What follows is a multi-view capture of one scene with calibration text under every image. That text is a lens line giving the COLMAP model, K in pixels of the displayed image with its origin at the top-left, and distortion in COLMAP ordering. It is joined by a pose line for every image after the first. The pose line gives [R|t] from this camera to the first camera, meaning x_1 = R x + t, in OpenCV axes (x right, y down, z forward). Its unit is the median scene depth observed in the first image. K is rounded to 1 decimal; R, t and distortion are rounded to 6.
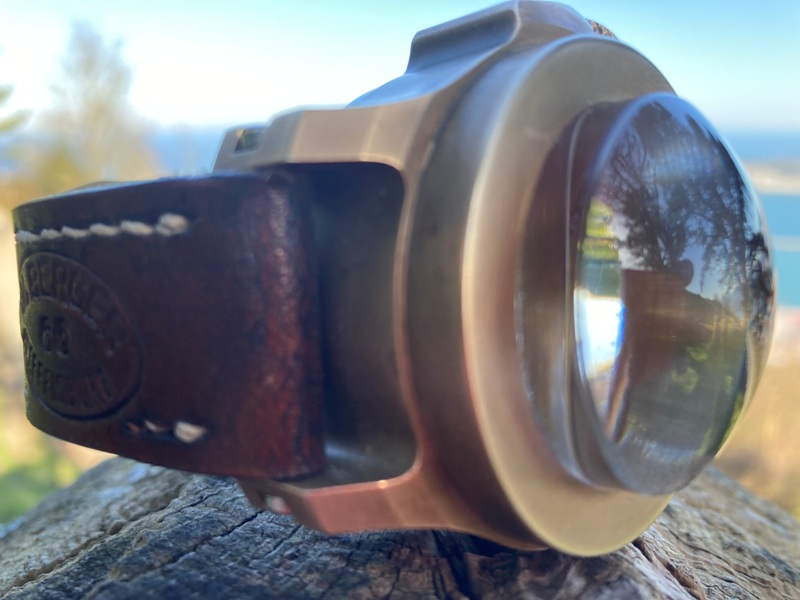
lens RADIAL K [[714.7, 0, 394.9], [0, 714.7, 317.3], [0, 0, 1]] dist [-0.034731, 0.004679]
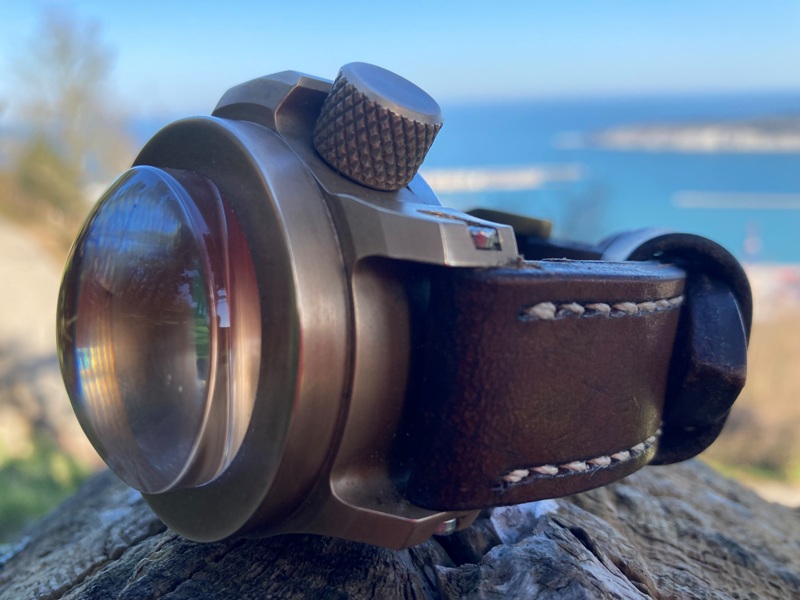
lens RADIAL K [[714.7, 0, 406.2], [0, 714.7, 301.8], [0, 0, 1]] dist [-0.034731, 0.004679]
pose [[0.998426, -0.049838, 0.025721, 0.037269], [0.049432, 0.998646, 0.016204, -0.081581], [-0.026494, -0.014907, 0.999538, -0.086053]]
